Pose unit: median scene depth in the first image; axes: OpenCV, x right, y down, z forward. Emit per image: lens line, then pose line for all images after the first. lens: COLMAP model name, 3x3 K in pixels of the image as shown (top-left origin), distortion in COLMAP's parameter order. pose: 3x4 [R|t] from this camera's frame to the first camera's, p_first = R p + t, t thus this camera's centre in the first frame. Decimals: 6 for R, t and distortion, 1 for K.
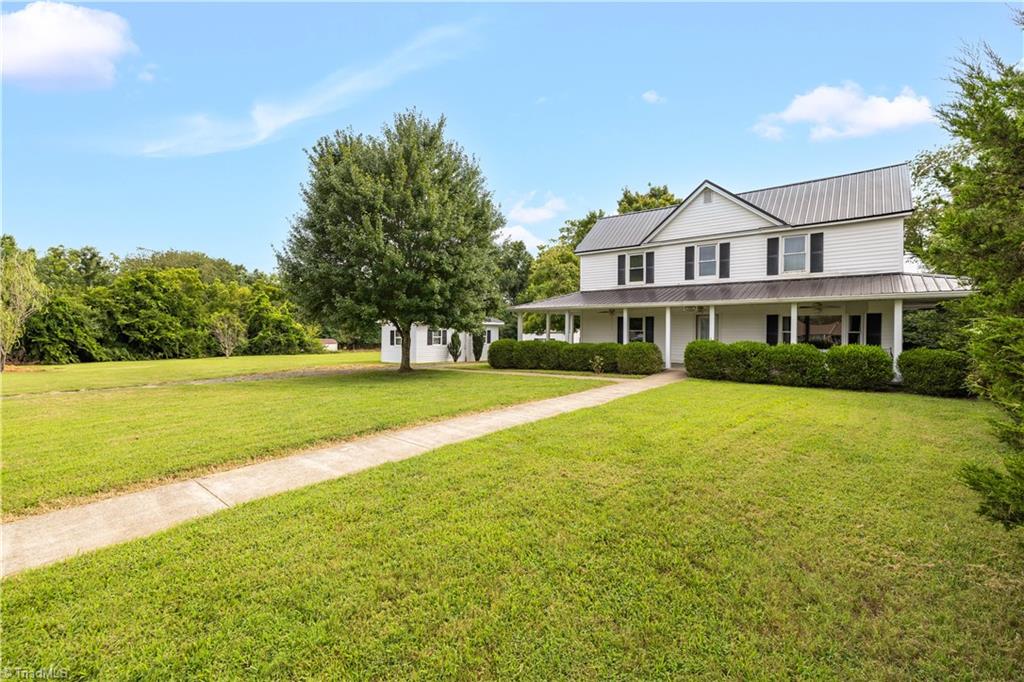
lens RADIAL K [[441.3, 0, 500.2], [0, 441.3, 333.9], [0, 0, 1]] dist [0.000553, 0.004159]
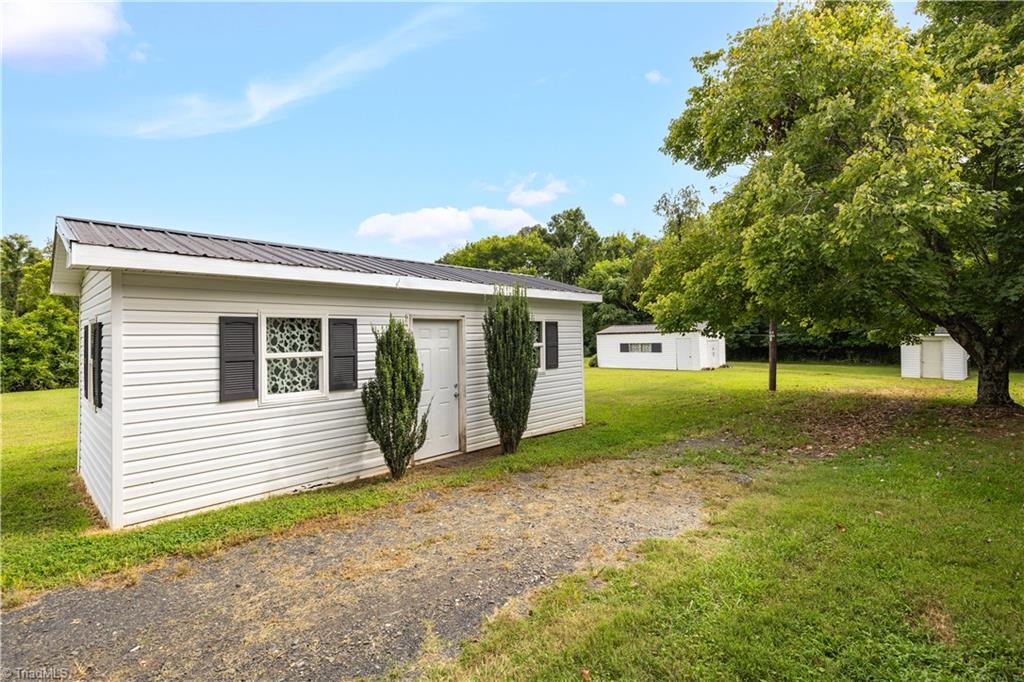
lens RADIAL K [[459.0, 0, 502.9], [0, 459.0, 337.4], [0, 0, 1]] dist [-0.002594, 0.000354]
pose [[0.995481, -0.019979, -0.092839, -0.048801], [0.019967, 0.999800, -0.001058, 0.002722], [0.092841, -0.000801, 0.995681, 1.197304]]
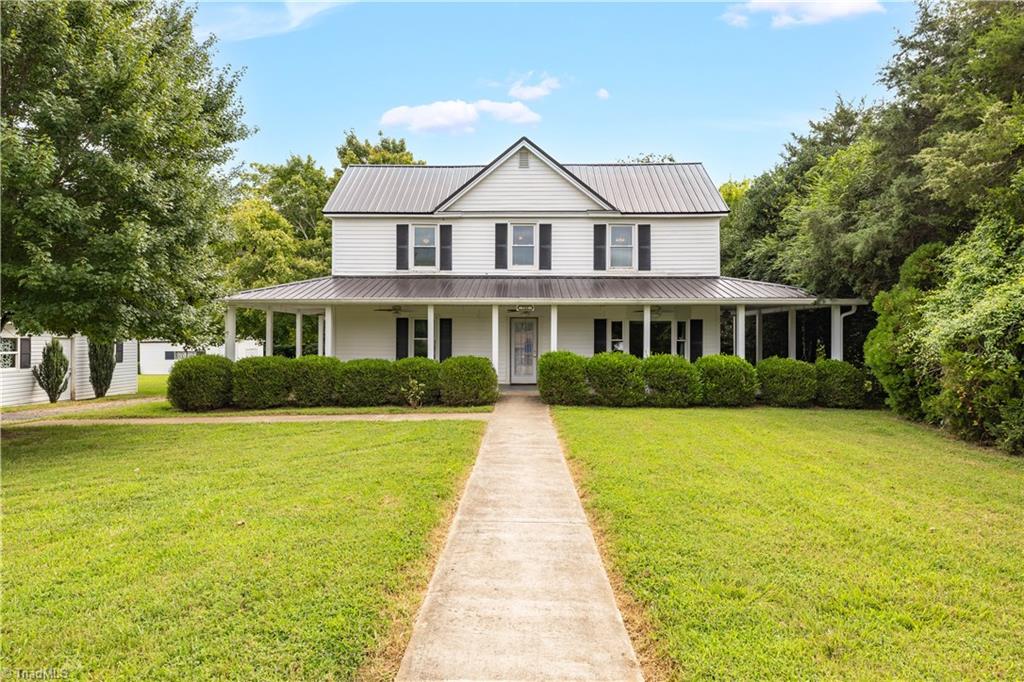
lens RADIAL K [[589.2, 0, 509.3], [0, 589.2, 336.3], [0, 0, 1]] dist [-0.001895, -0.000713]
pose [[0.780982, 0.000769, 0.624553, -0.172477], [0.005443, 0.999953, -0.008037, -0.003559], [-0.624530, 0.009676, 0.780941, 0.239190]]
